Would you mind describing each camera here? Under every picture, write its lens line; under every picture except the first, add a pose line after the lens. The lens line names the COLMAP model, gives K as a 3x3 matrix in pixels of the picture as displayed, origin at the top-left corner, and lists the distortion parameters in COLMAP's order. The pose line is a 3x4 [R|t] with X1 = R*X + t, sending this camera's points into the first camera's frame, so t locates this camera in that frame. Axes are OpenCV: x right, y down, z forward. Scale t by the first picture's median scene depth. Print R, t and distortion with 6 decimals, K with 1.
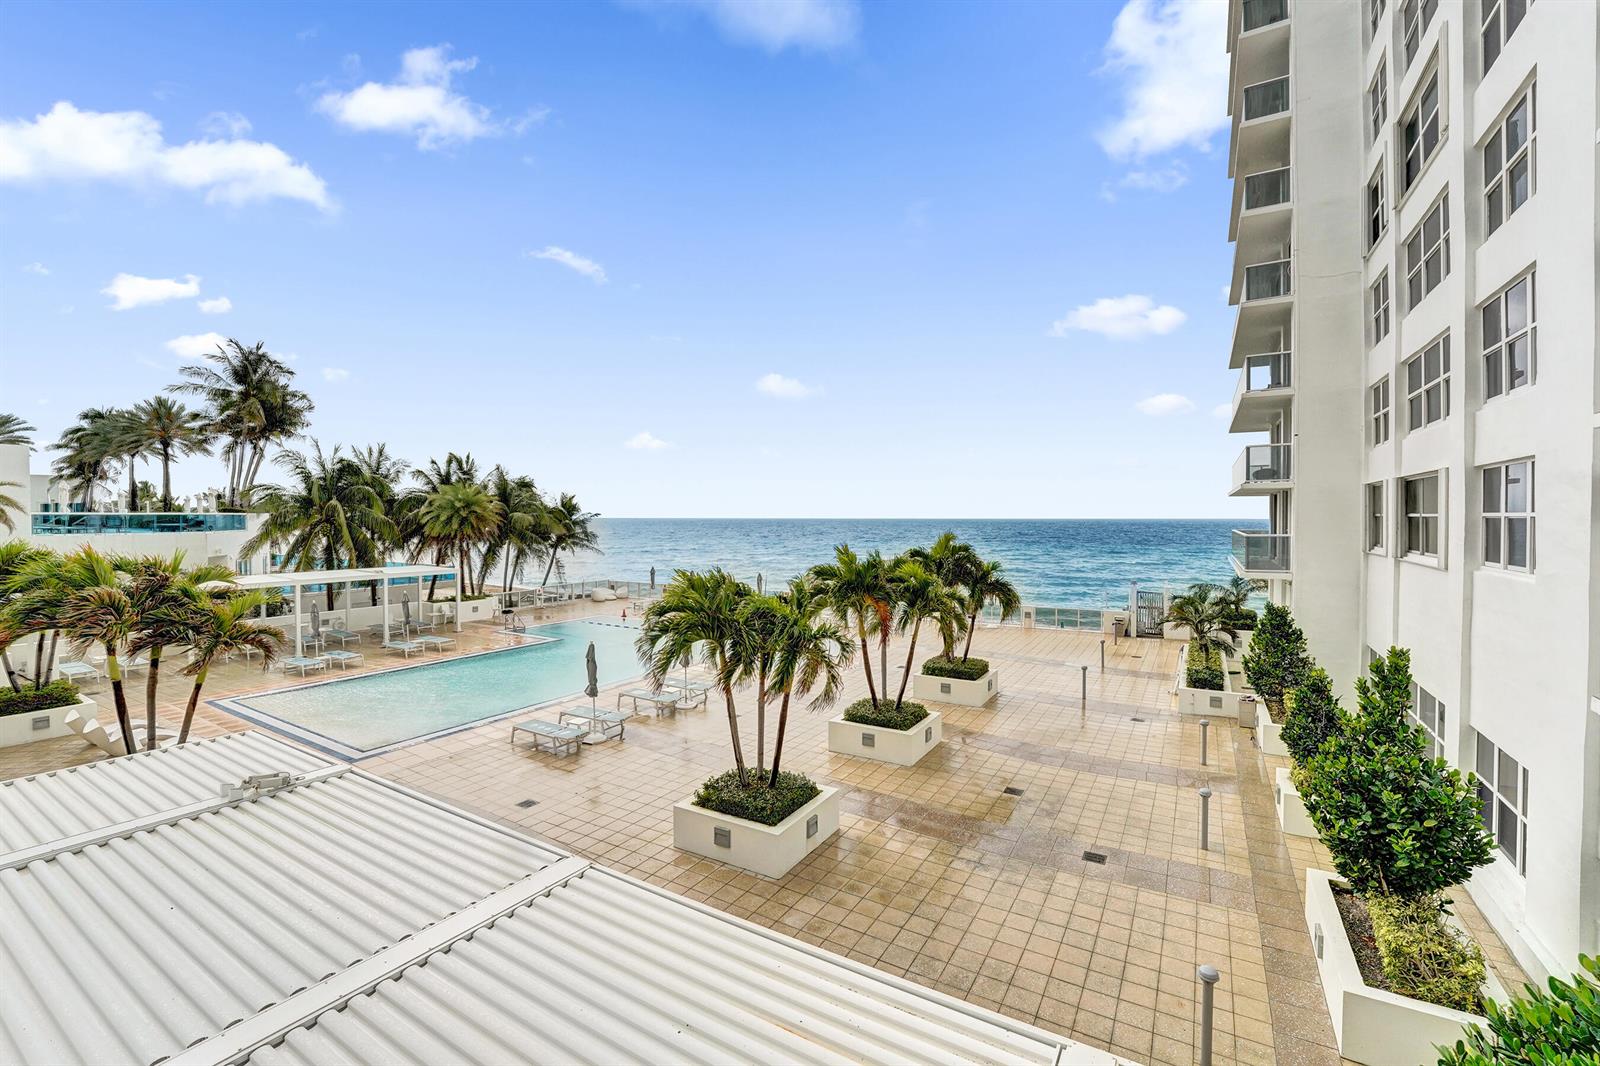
lens RADIAL K [[667.2, 0, 794.3], [0, 667.2, 533.9], [0, 0, 1]] dist [-0.007052, 0.000618]
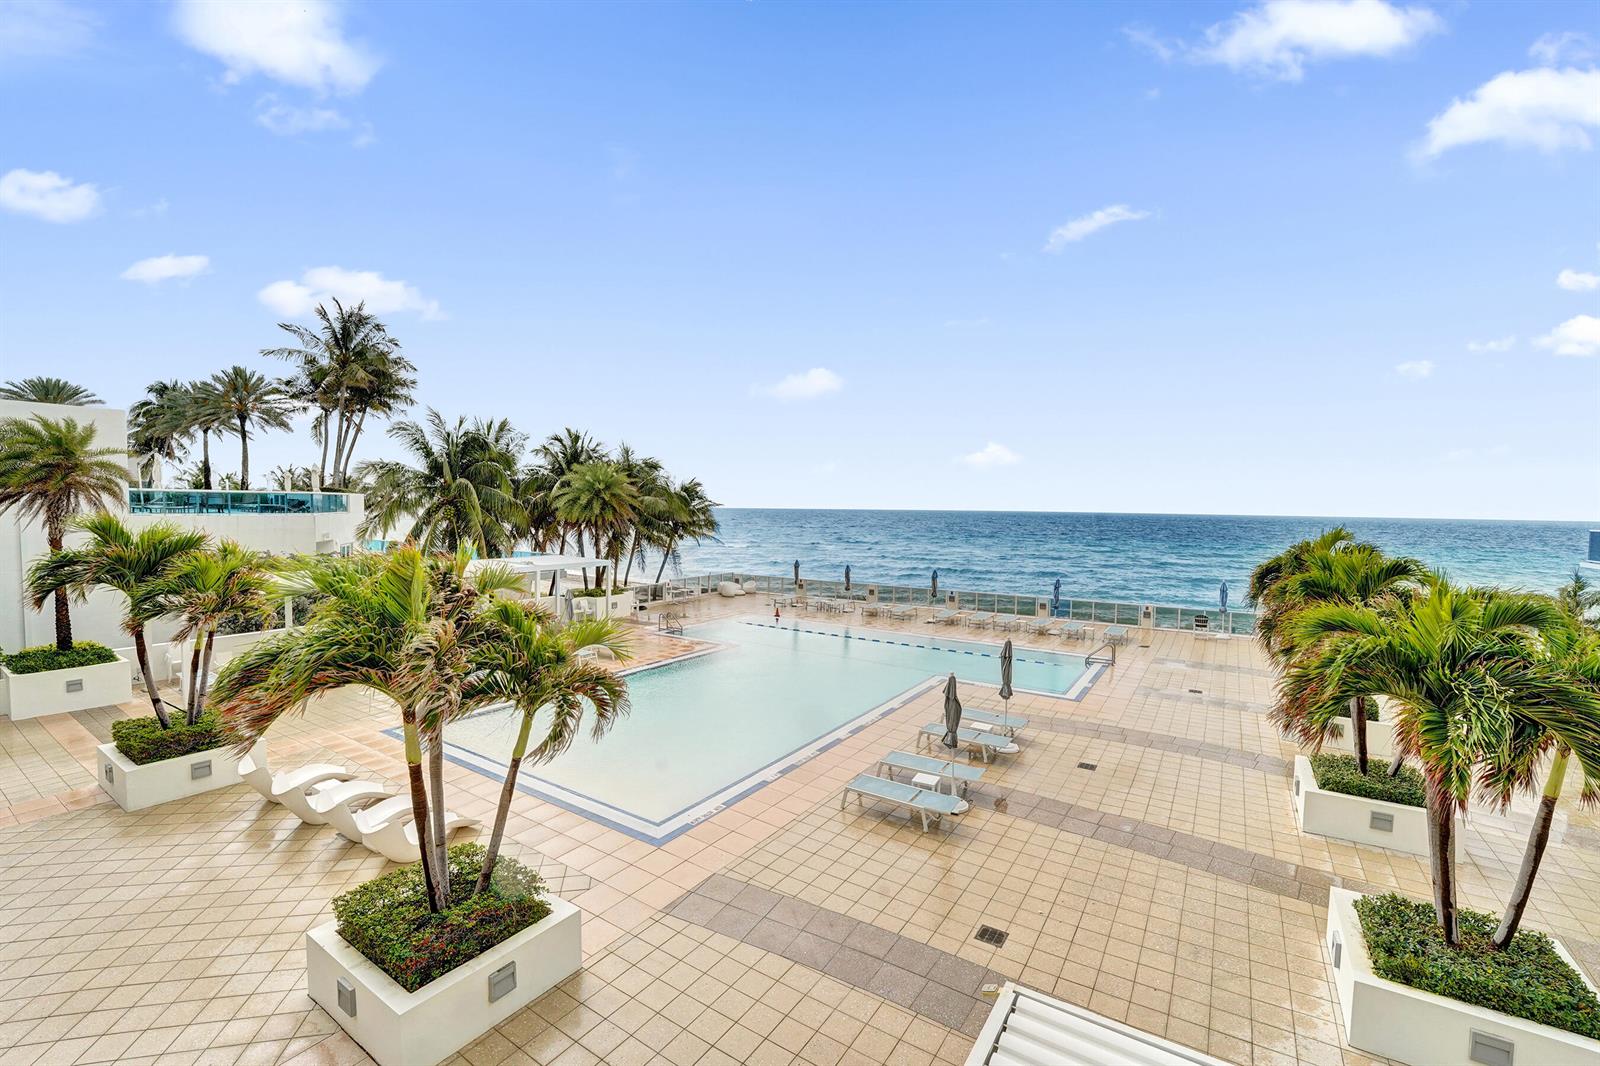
lens RADIAL K [[649.8, 0, 797.3], [0, 649.8, 537.4], [0, 0, 1]] dist [-0.014541, -0.000065]
pose [[0.999874, 0.014635, -0.006117, -0.205476], [-0.014496, 0.999650, 0.022110, 0.000224], [0.006439, -0.022019, 0.999737, 0.128250]]
